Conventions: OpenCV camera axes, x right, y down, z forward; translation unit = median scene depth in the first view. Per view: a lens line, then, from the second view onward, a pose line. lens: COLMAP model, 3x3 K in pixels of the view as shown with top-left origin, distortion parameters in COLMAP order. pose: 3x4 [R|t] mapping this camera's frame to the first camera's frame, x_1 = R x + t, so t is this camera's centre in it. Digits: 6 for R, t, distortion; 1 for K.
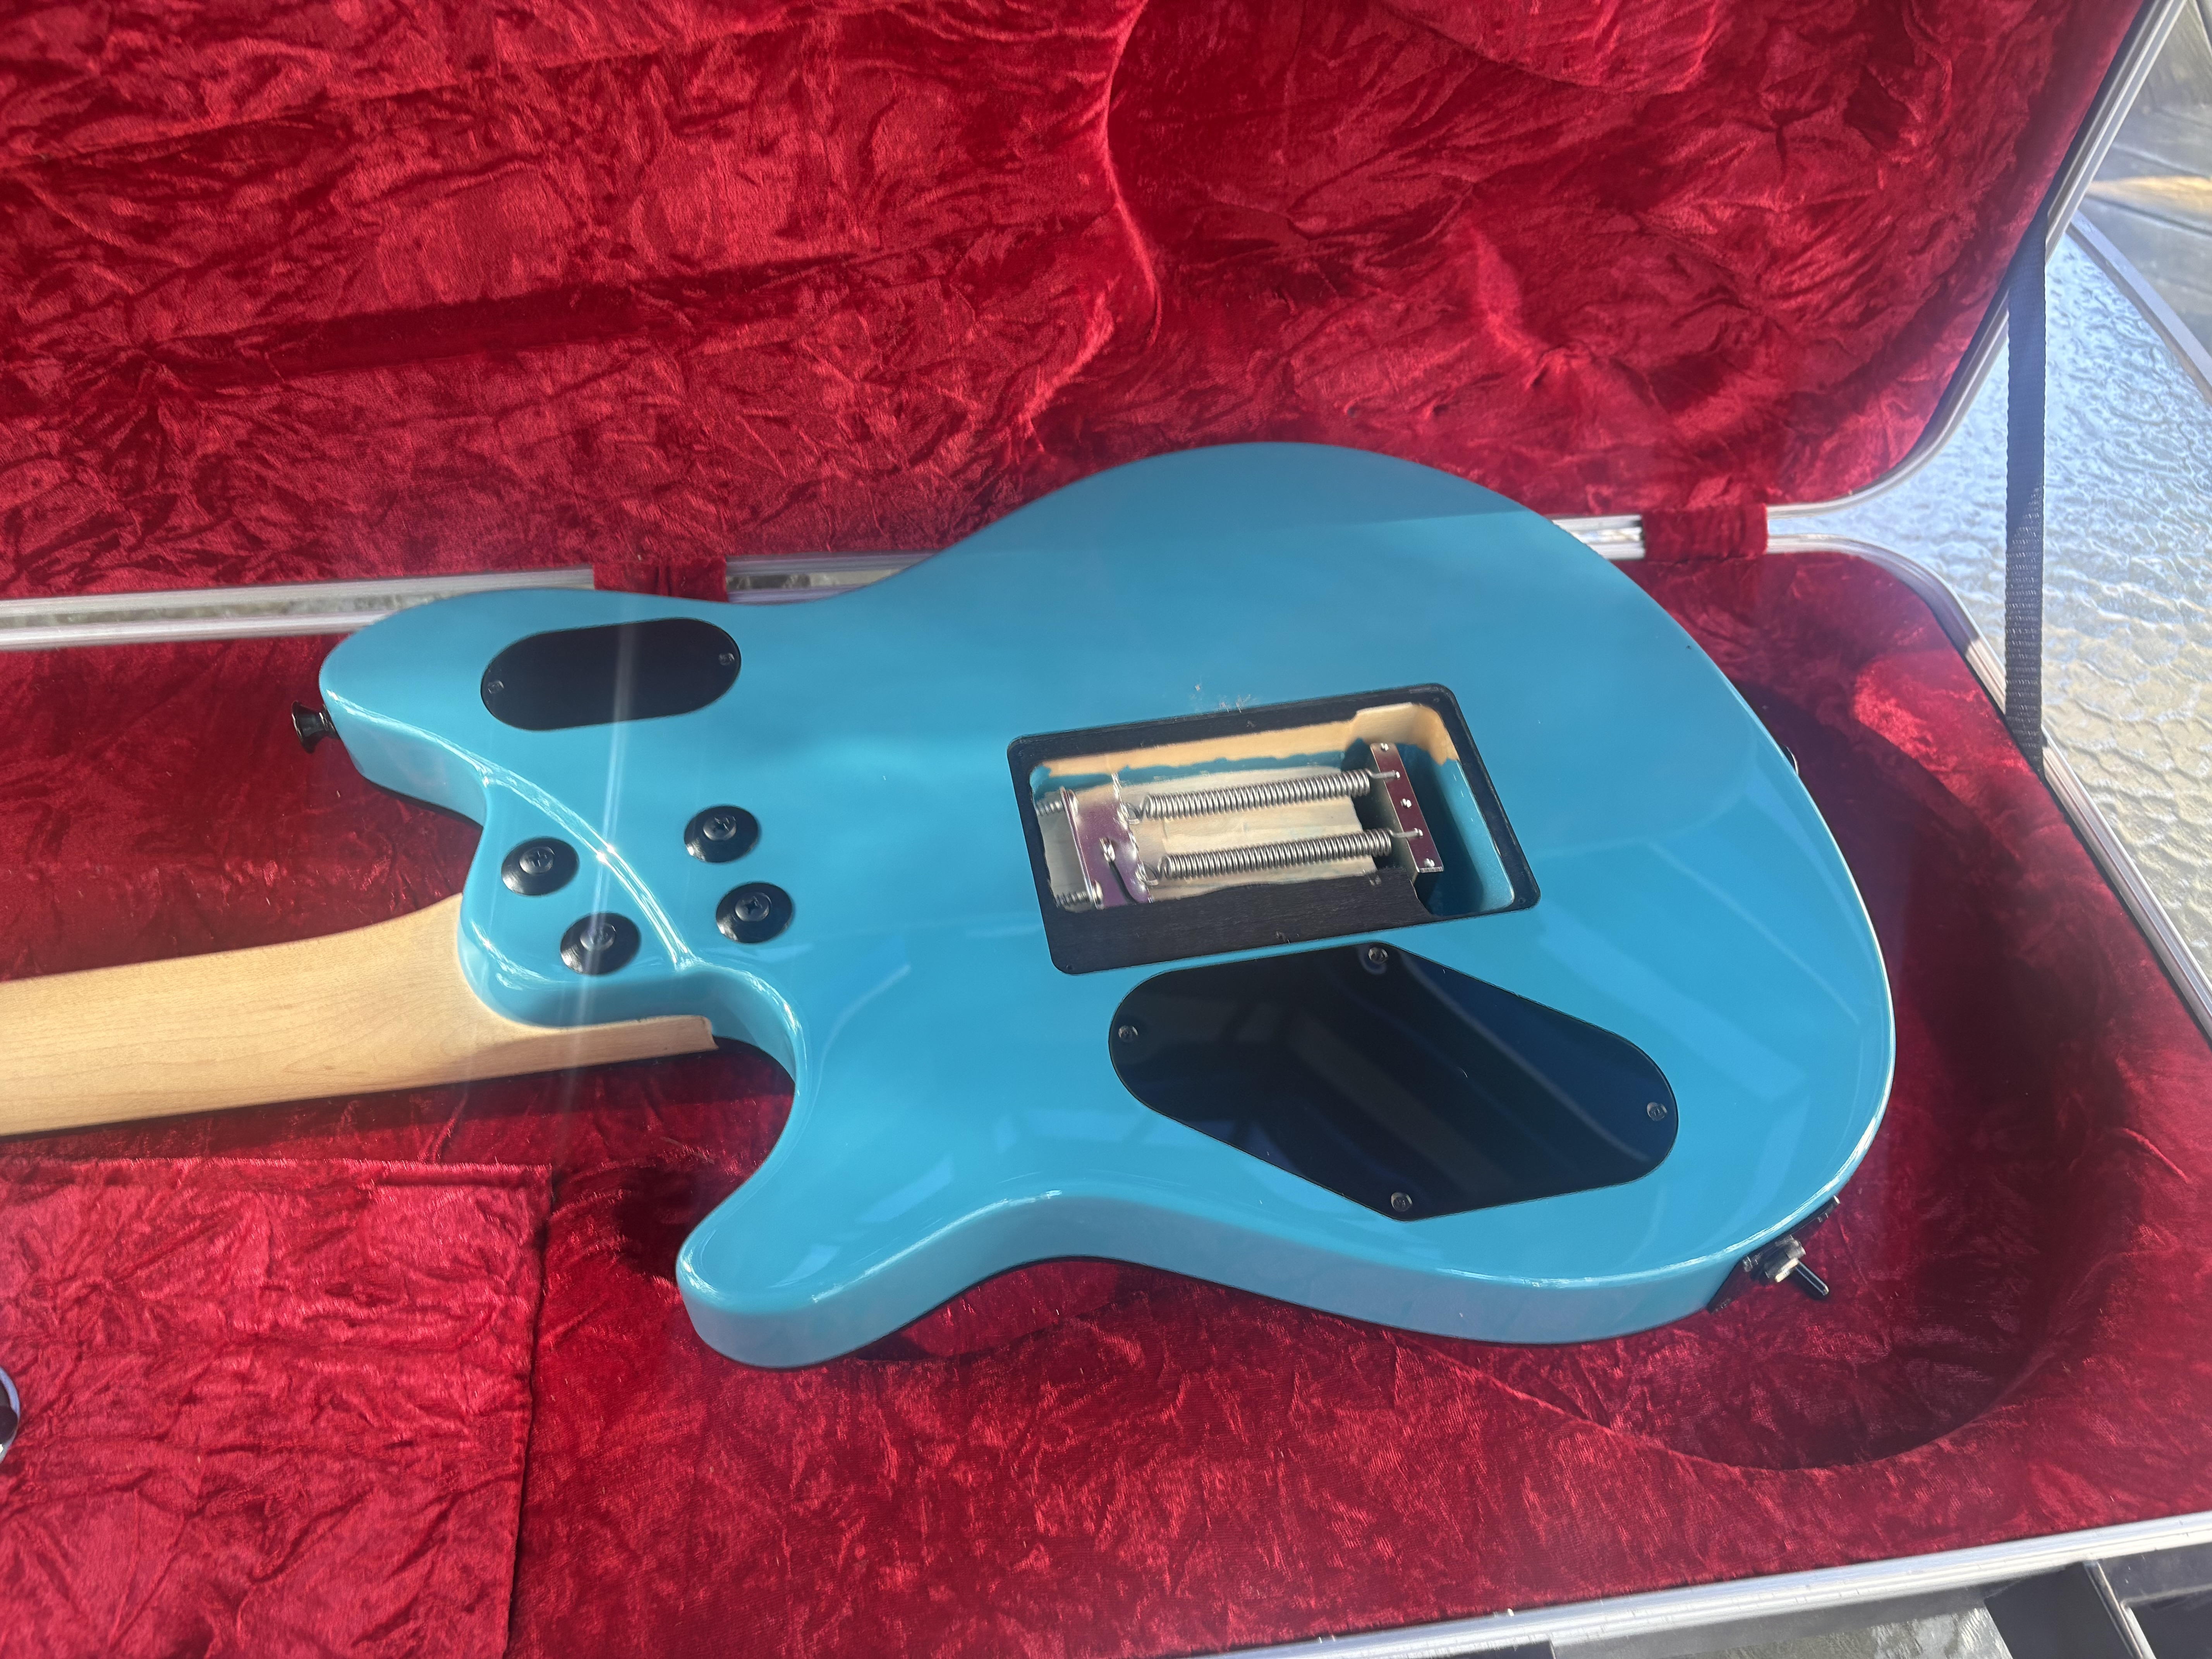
lens RADIAL K [[1668.4, 0, 1094.2], [0, 1668.4, 839.5], [0, 0, 1]] dist [0.024438, -0.034820]
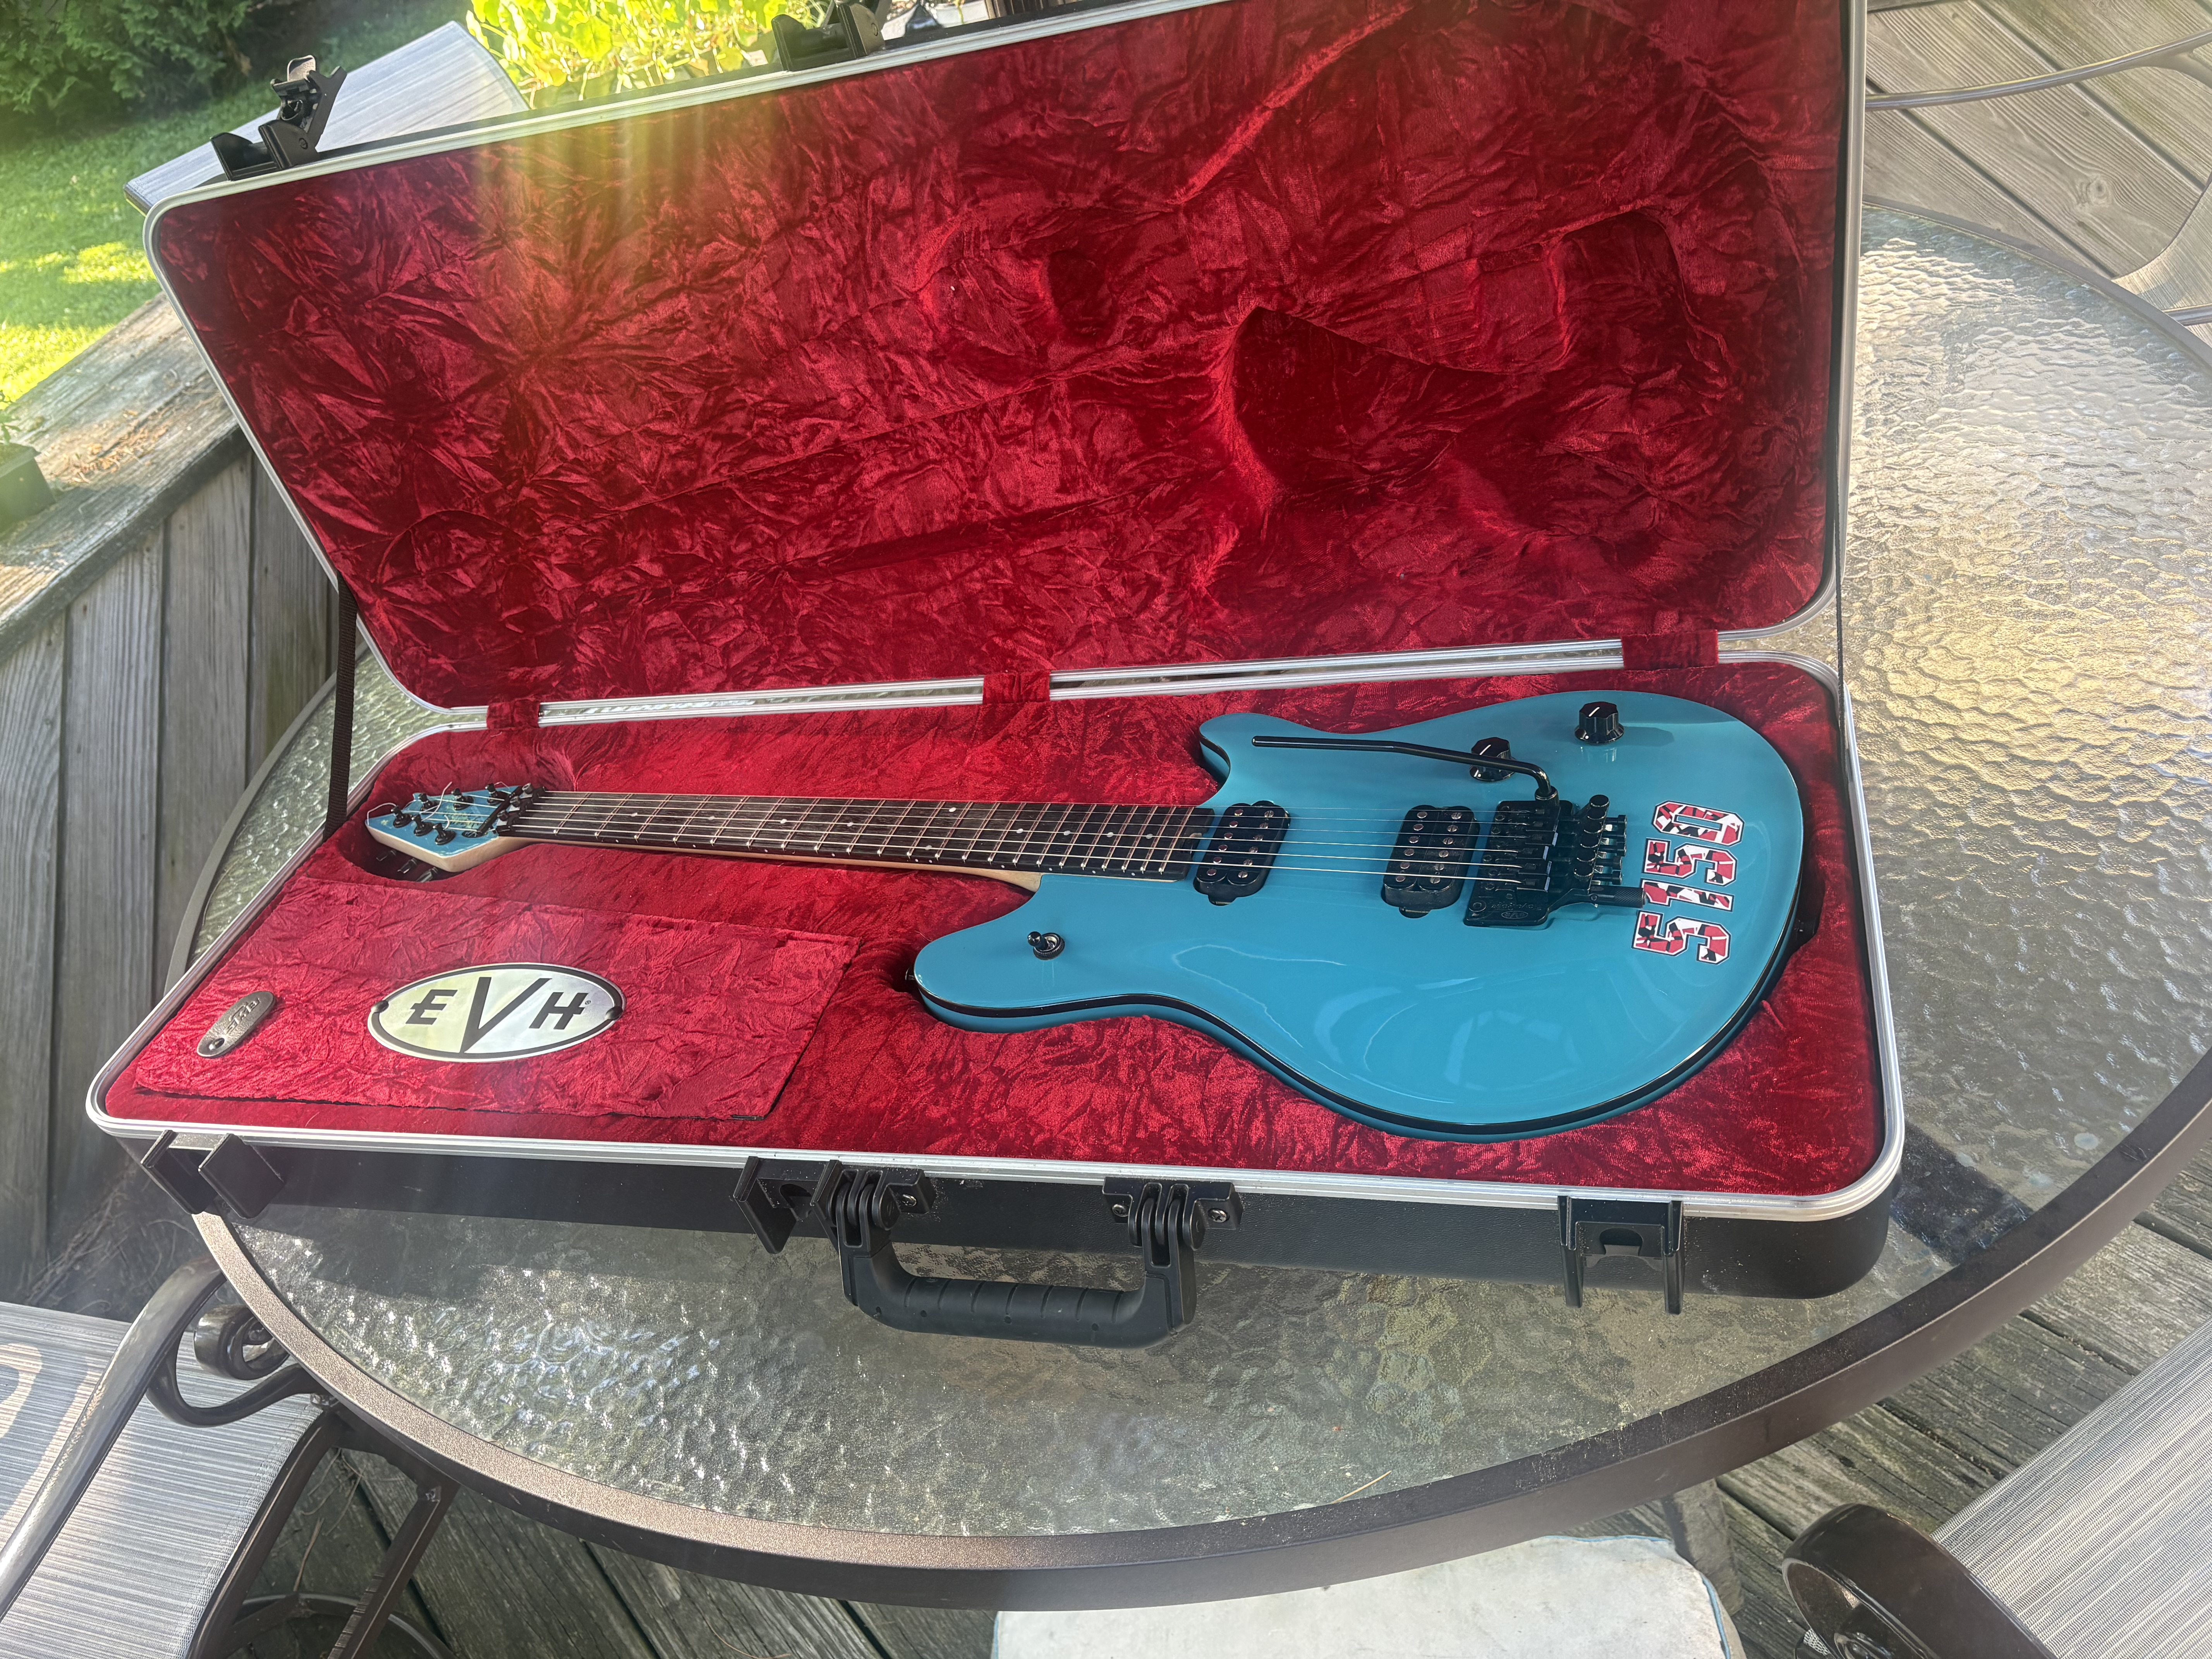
lens RADIAL K [[1668.4, 0, 1136.3], [0, 1668.4, 842.1], [0, 0, 1]] dist [0.024438, -0.034820]
pose [[0.886402, 0.025905, -0.462192, 0.800778], [-0.110115, 0.981574, -0.156167, 0.323686], [0.449630, 0.189321, 0.872921, -0.550980]]
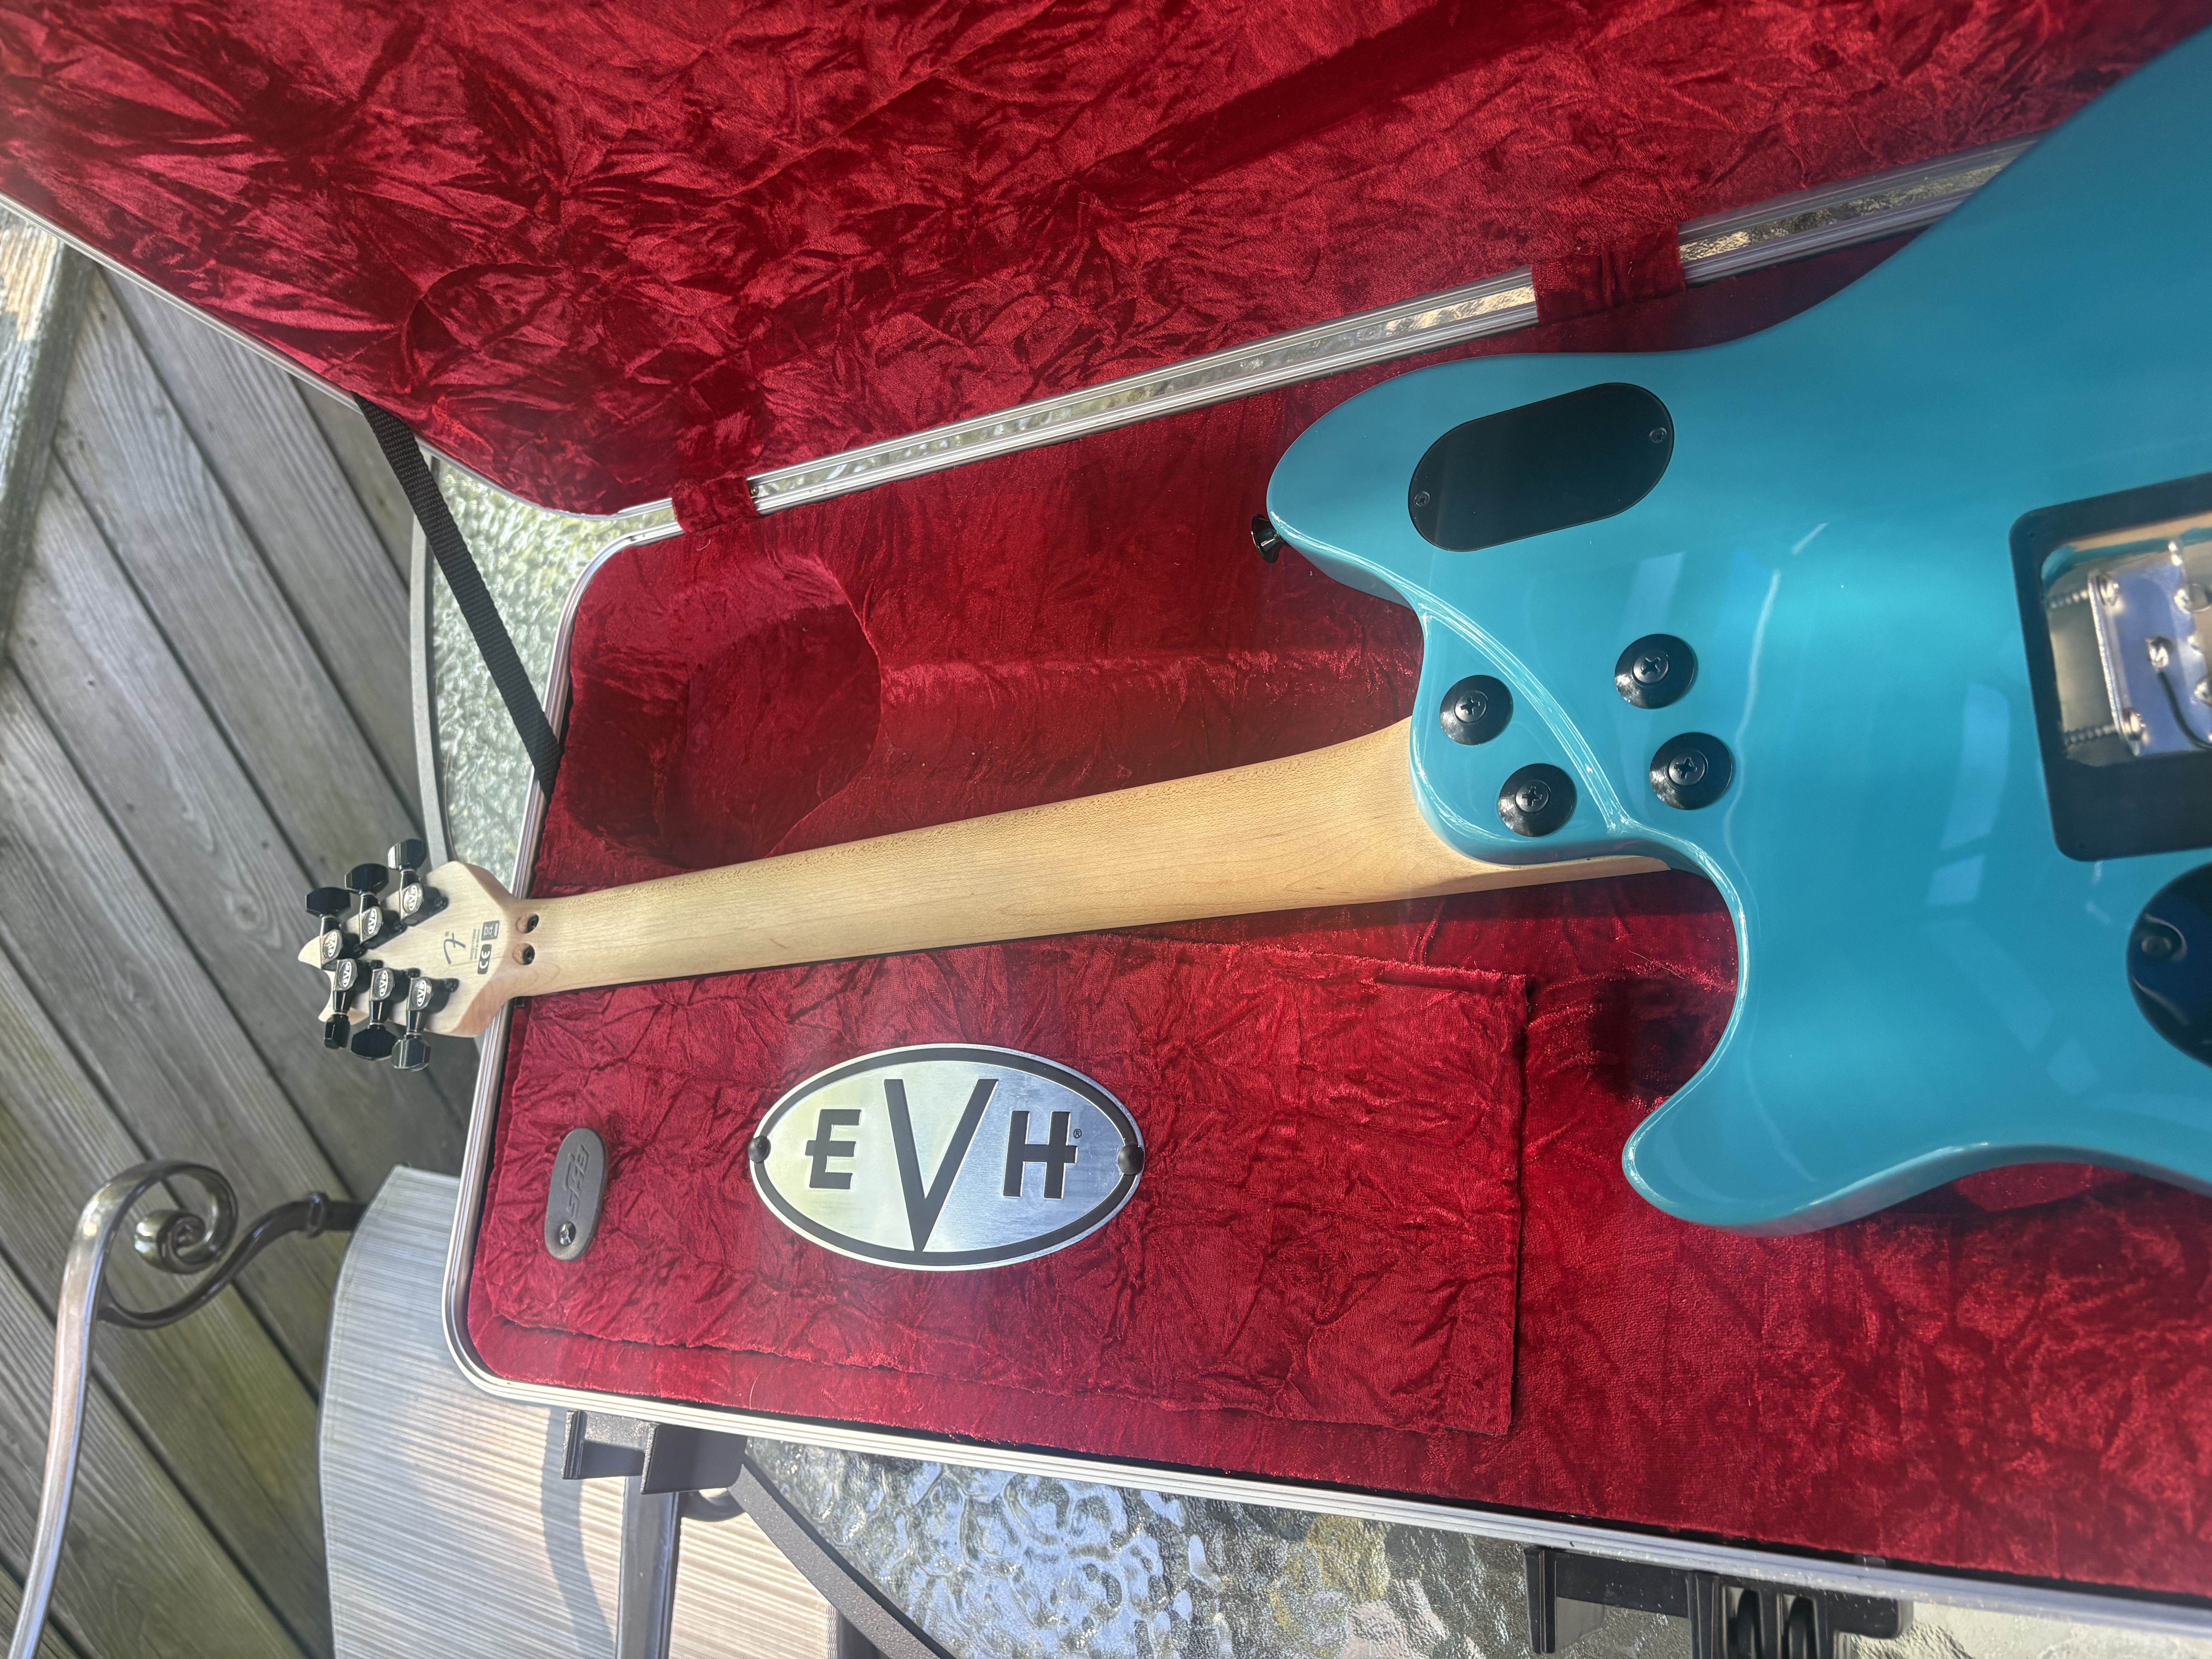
lens RADIAL K [[1668.4, 0, 1107.2], [0, 1668.4, 811.3], [0, 0, 1]] dist [0.024438, -0.034820]
pose [[0.796138, 0.036382, -0.604020, 0.088815], [0.201663, 0.925175, 0.321532, -0.264966], [0.570522, -0.377792, 0.729231, 0.111575]]
